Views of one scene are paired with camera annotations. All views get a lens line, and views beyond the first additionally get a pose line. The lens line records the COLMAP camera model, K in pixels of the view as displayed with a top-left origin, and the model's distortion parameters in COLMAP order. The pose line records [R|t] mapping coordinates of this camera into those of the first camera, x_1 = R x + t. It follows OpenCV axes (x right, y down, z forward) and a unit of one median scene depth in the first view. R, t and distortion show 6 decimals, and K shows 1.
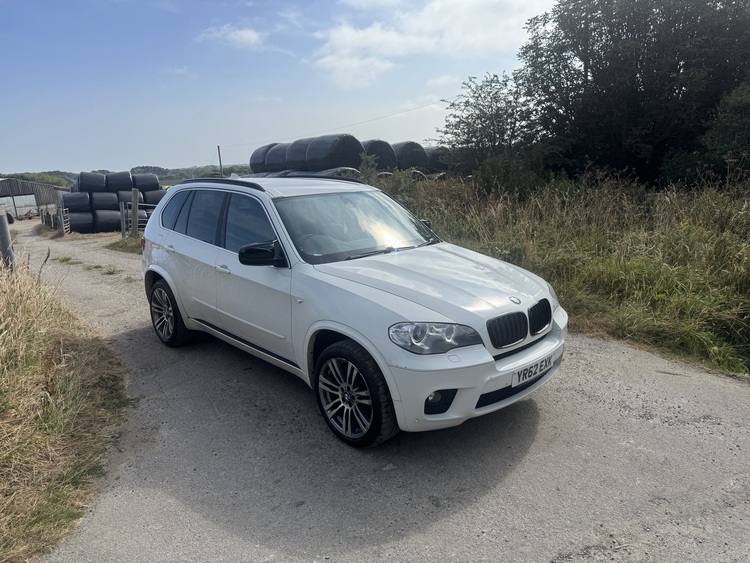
lens RADIAL K [[514.3, 0, 375.0], [0, 514.3, 281.5], [0, 0, 1]] dist [0.080847, -0.116118]
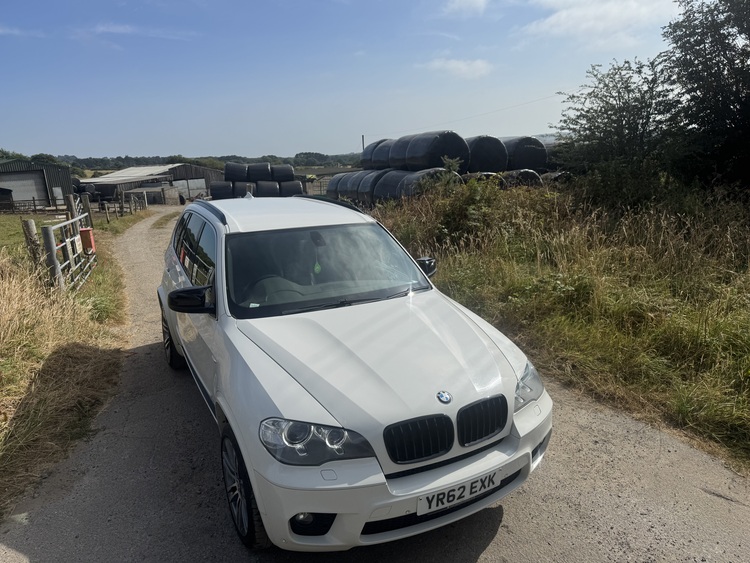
lens RADIAL K [[521.1, 0, 372.5], [0, 521.1, 285.3], [0, 0, 1]] dist [0.010785, -0.010438]
pose [[0.960224, 0.073495, -0.269385, 0.091162], [-0.065075, 0.997076, 0.040066, -0.038712], [0.271542, -0.020942, 0.962199, 0.057503]]
